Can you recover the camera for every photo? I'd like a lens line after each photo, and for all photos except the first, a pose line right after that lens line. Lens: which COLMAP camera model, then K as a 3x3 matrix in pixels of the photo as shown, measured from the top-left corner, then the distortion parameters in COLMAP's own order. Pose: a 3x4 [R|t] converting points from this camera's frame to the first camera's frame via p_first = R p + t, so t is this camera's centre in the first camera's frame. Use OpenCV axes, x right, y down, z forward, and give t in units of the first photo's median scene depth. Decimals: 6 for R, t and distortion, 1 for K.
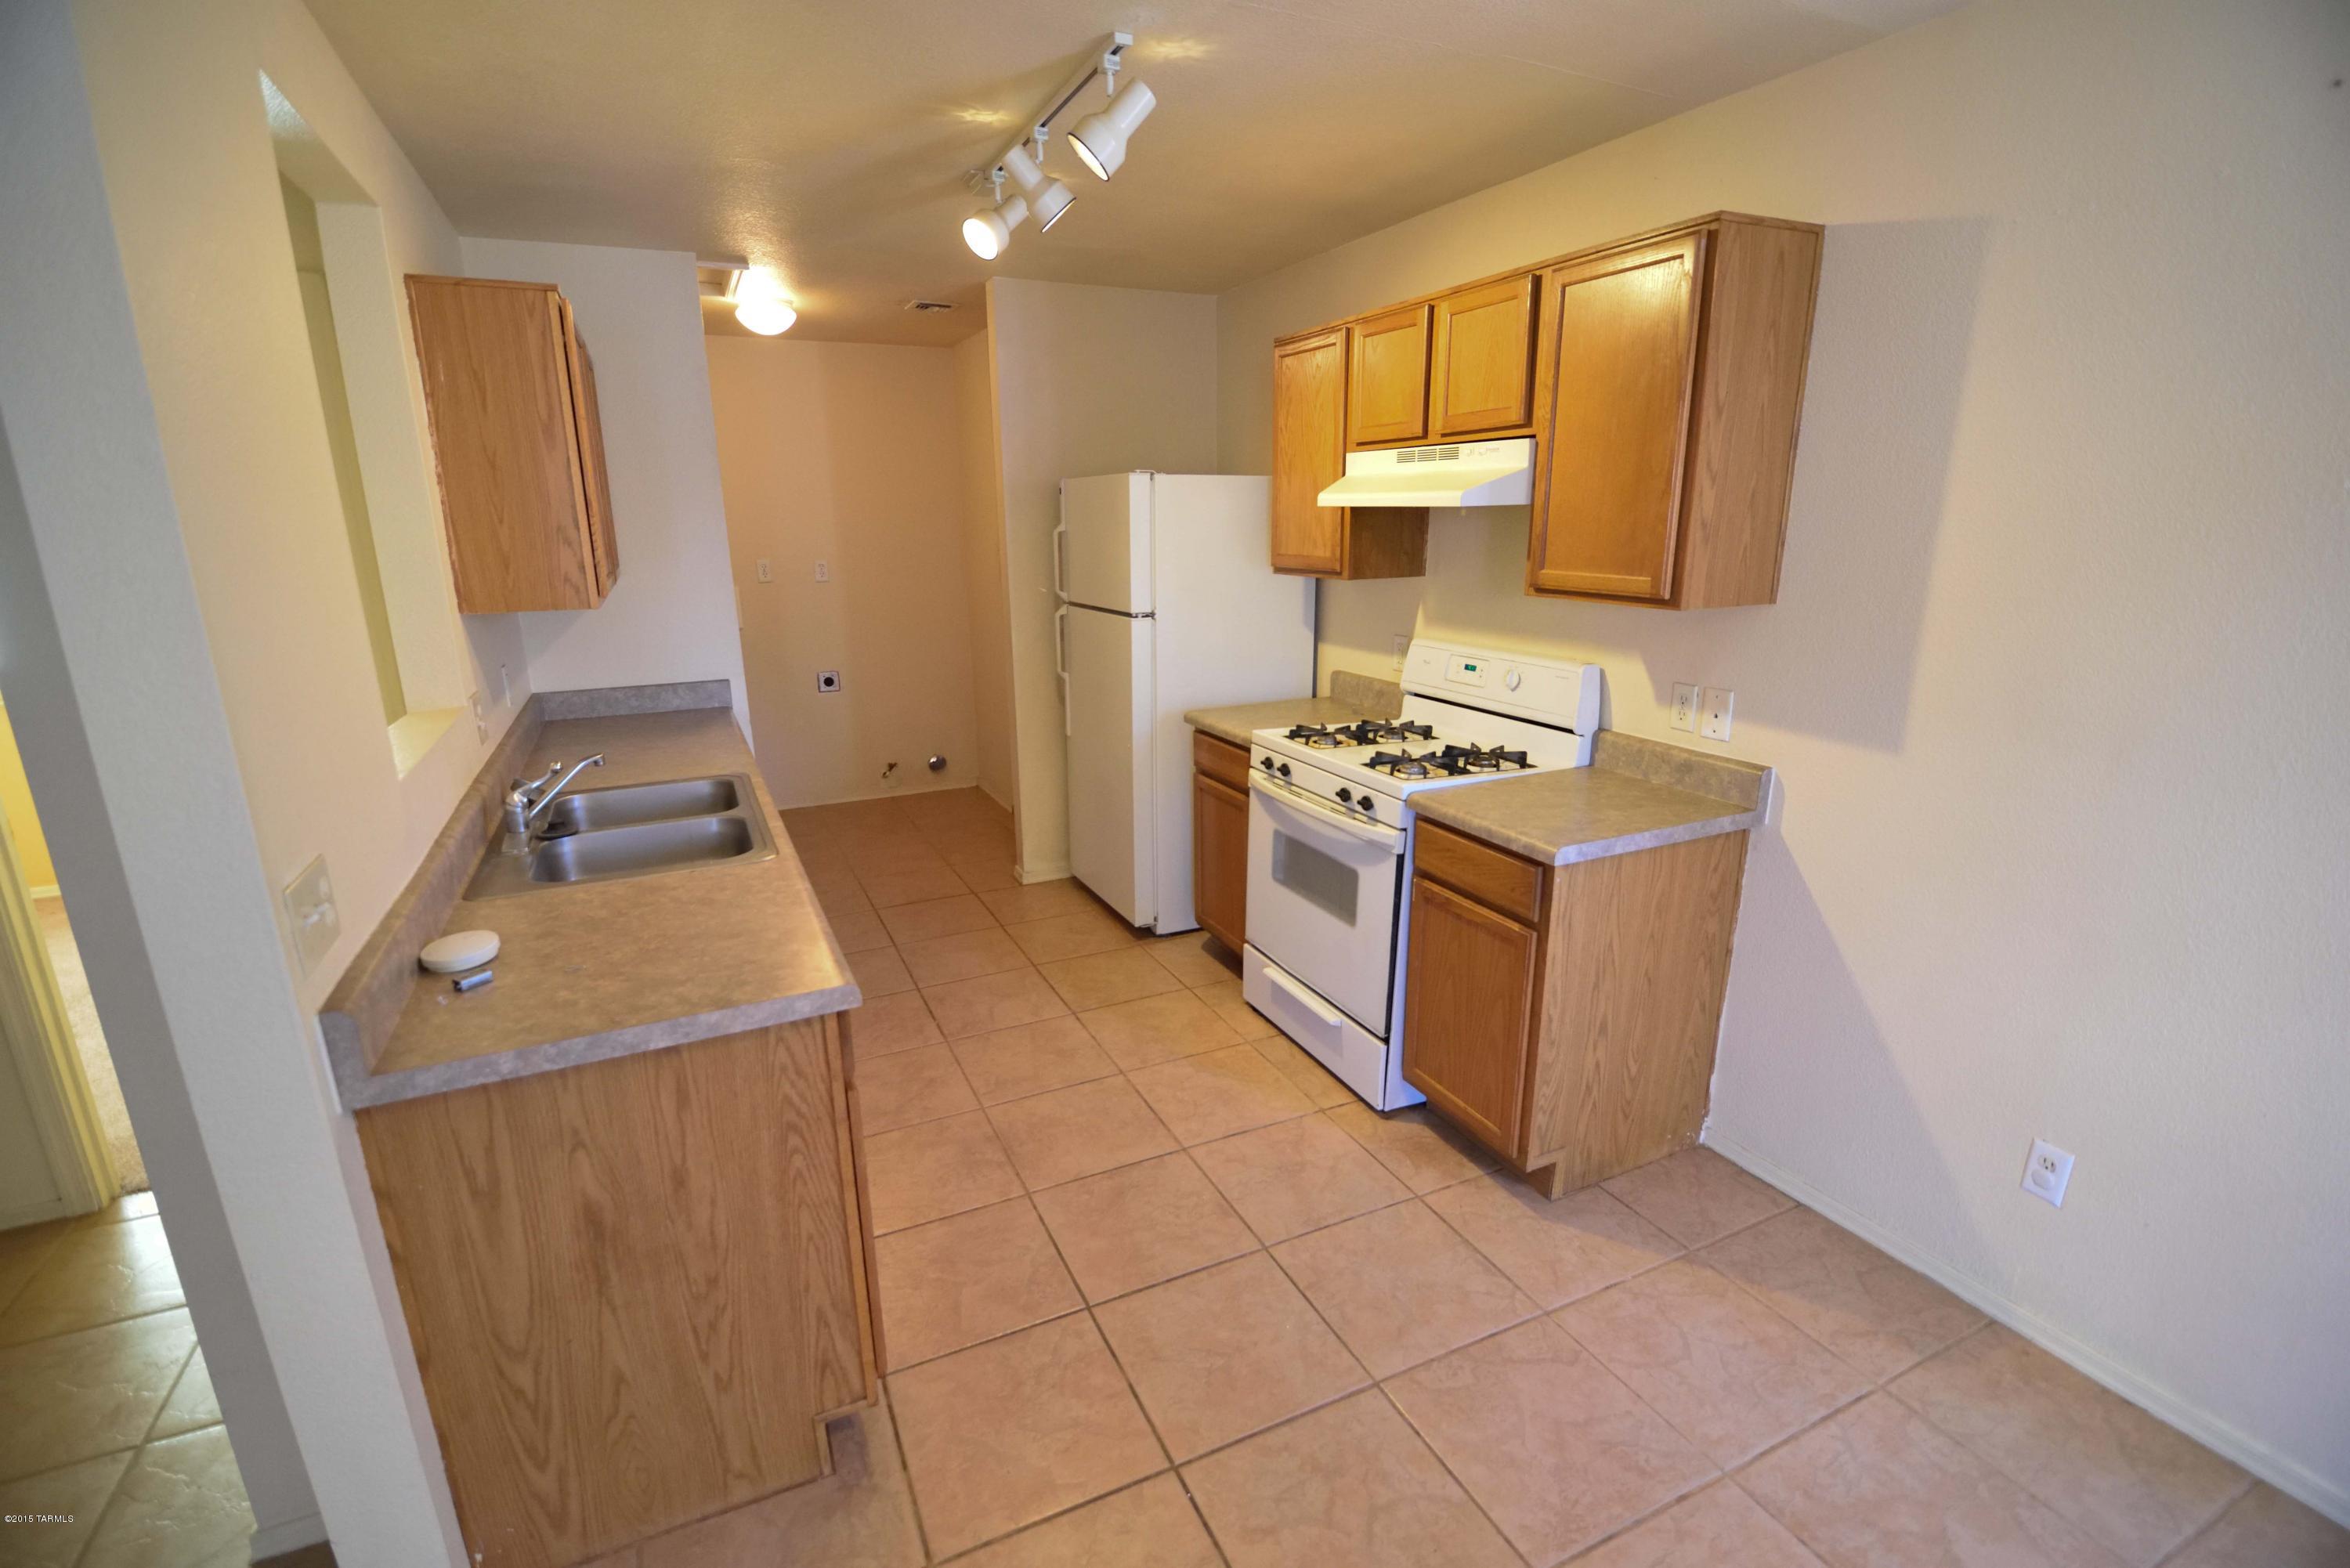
lens RADIAL K [[1044.5, 0, 1180.7], [0, 1044.5, 795.0], [0, 0, 1]] dist [-0.004608, -0.009571]
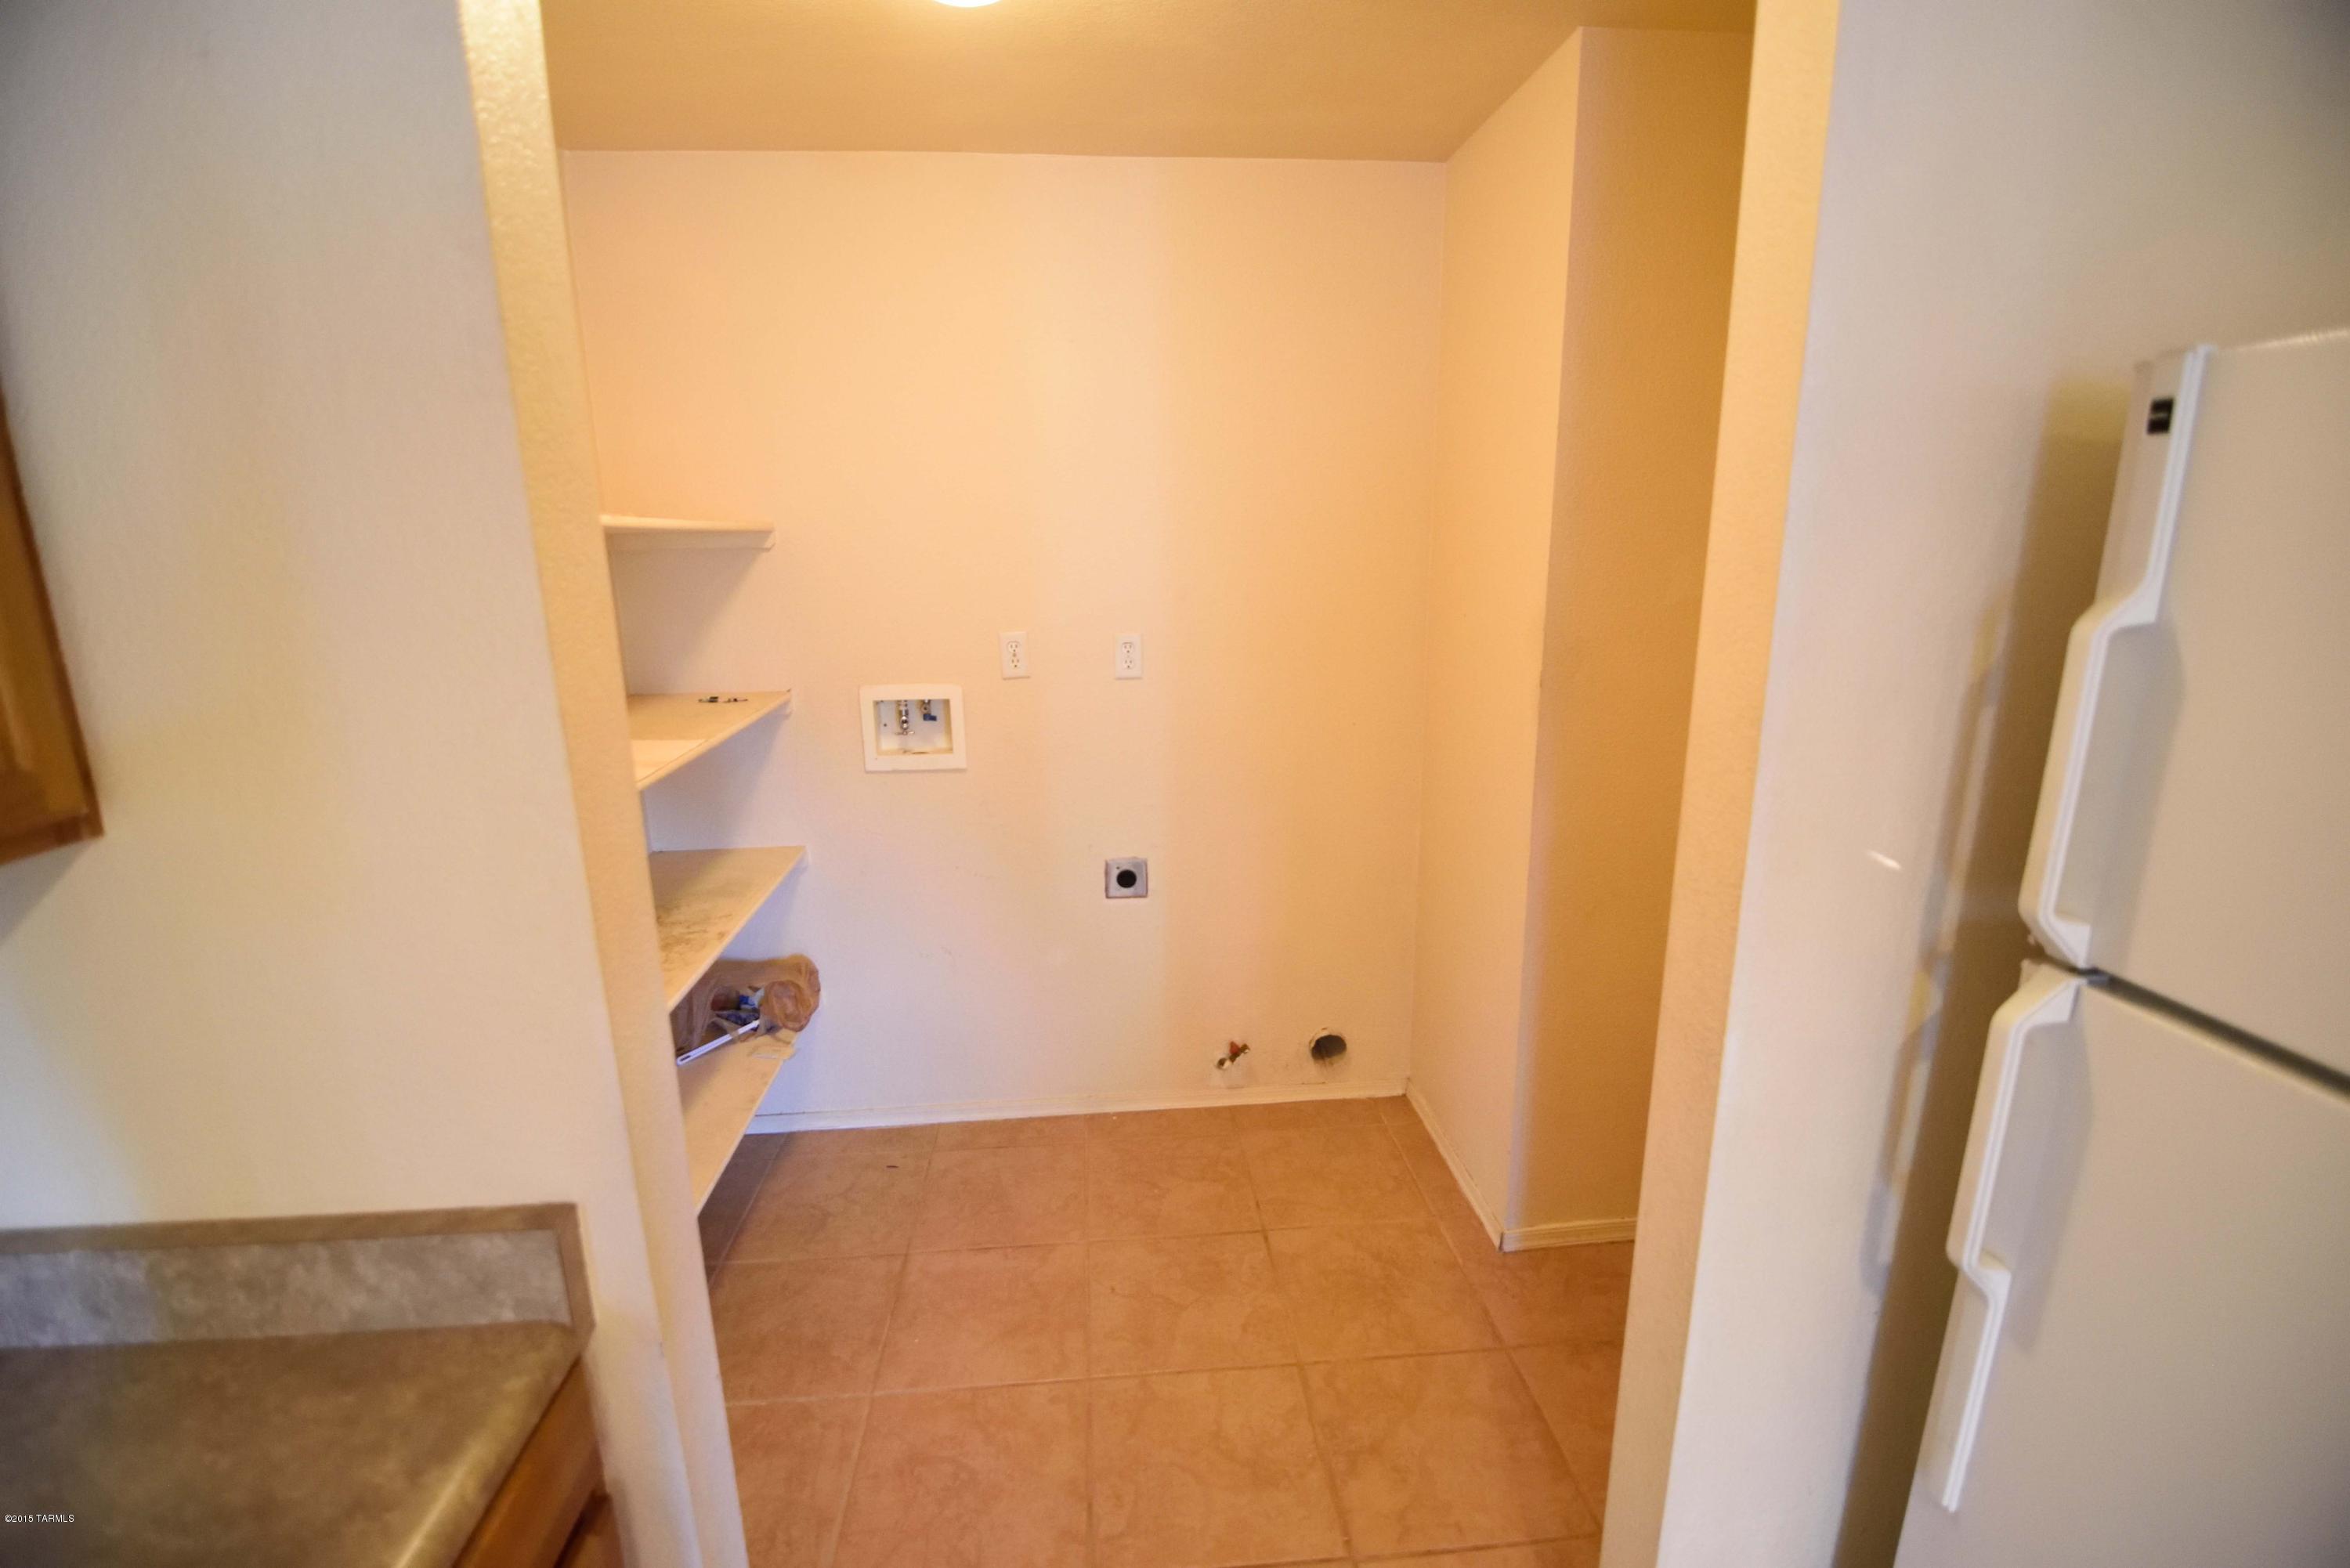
lens RADIAL K [[1044.5, 0, 1180.7], [0, 1044.5, 795.0], [0, 0, 1]] dist [-0.004608, -0.009571]
pose [[0.936101, 0.077981, -0.342978, -0.188309], [-0.085515, 0.996313, -0.006873, -0.185878], [0.341178, 0.035764, 0.939318, 0.694298]]
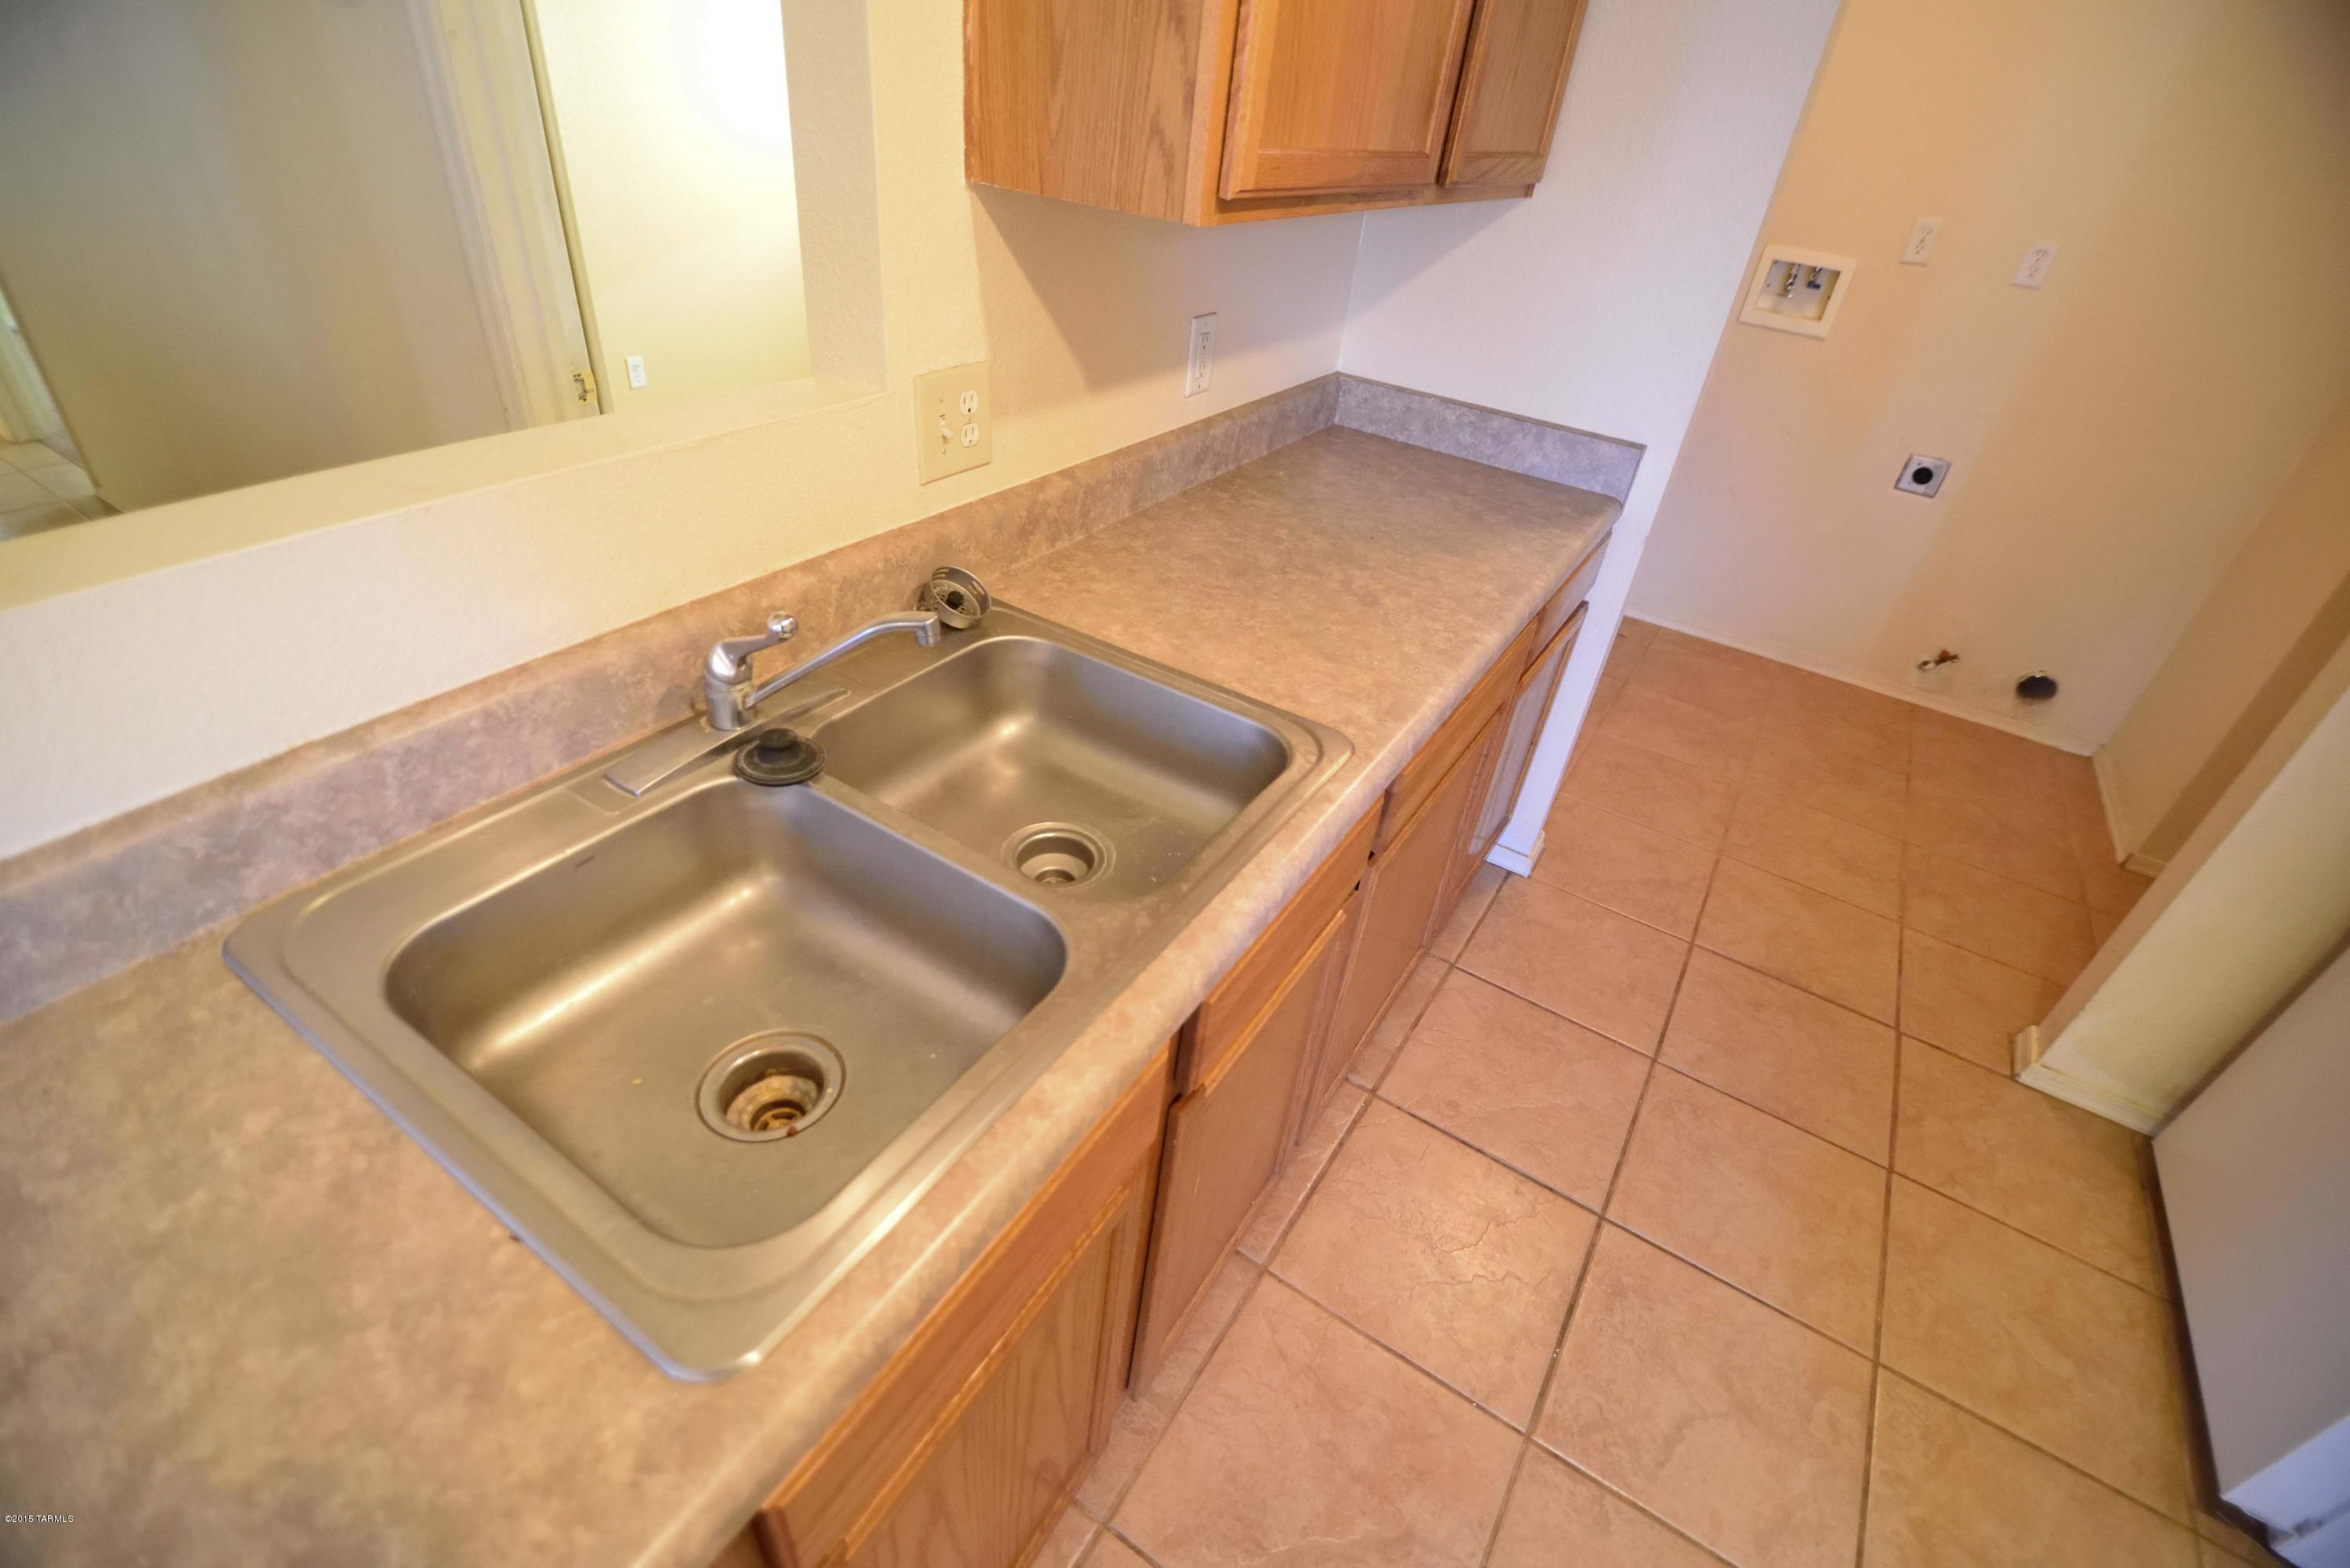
lens RADIAL K [[1044.5, 0, 1180.7], [0, 1044.5, 795.0], [0, 0, 1]] dist [-0.004608, -0.009571]
pose [[0.523529, 0.536795, -0.661641, -0.110193], [-0.321258, 0.843617, 0.430236, -0.096262], [0.789120, -0.012683, 0.614108, 0.439188]]
